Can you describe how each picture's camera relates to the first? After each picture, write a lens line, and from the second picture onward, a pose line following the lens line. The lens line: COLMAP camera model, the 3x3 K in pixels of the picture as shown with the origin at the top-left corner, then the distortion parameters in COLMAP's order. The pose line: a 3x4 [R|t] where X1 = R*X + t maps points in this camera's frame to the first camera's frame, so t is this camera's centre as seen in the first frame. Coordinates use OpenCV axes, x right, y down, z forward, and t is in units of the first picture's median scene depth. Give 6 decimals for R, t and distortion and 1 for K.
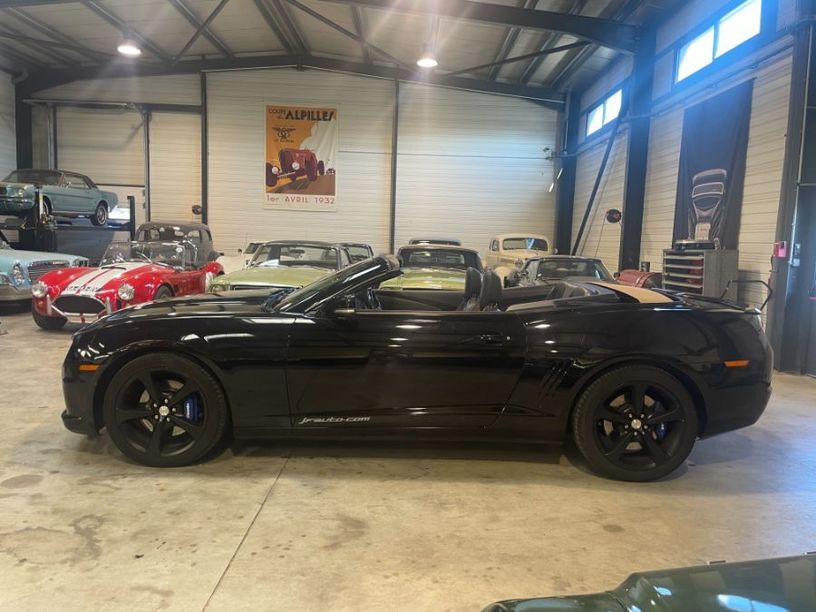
lens RADIAL K [[615.3, 0, 411.7], [0, 615.3, 306.5], [0, 0, 1]] dist [0.099478, -0.133048]
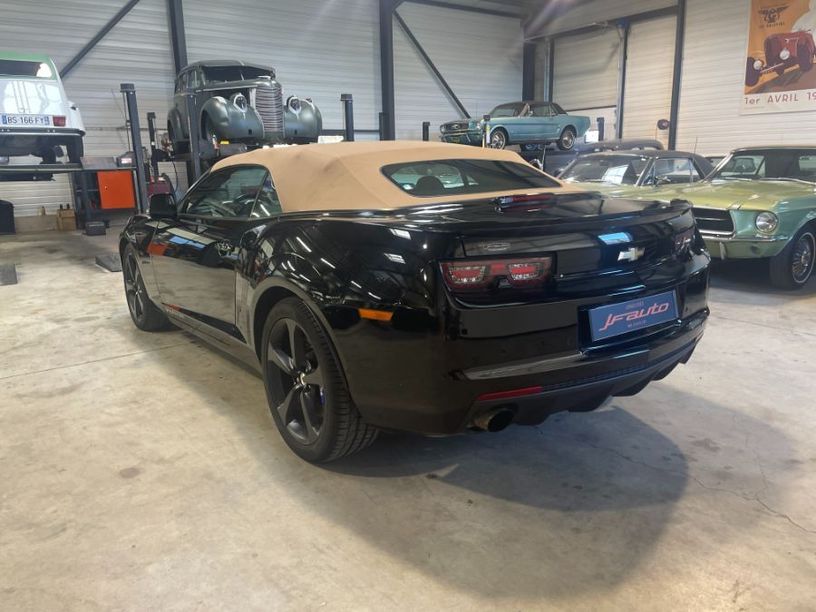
lens RADIAL K [[613.9, 0, 403.8], [0, 613.9, 297.6], [0, 0, 1]] dist [0.099080, -0.131977]
pose [[0.586226, 0.125822, -0.800318, 0.483998], [-0.043798, 0.991344, 0.123773, 0.001599], [0.808963, -0.037507, 0.586662, 0.335986]]
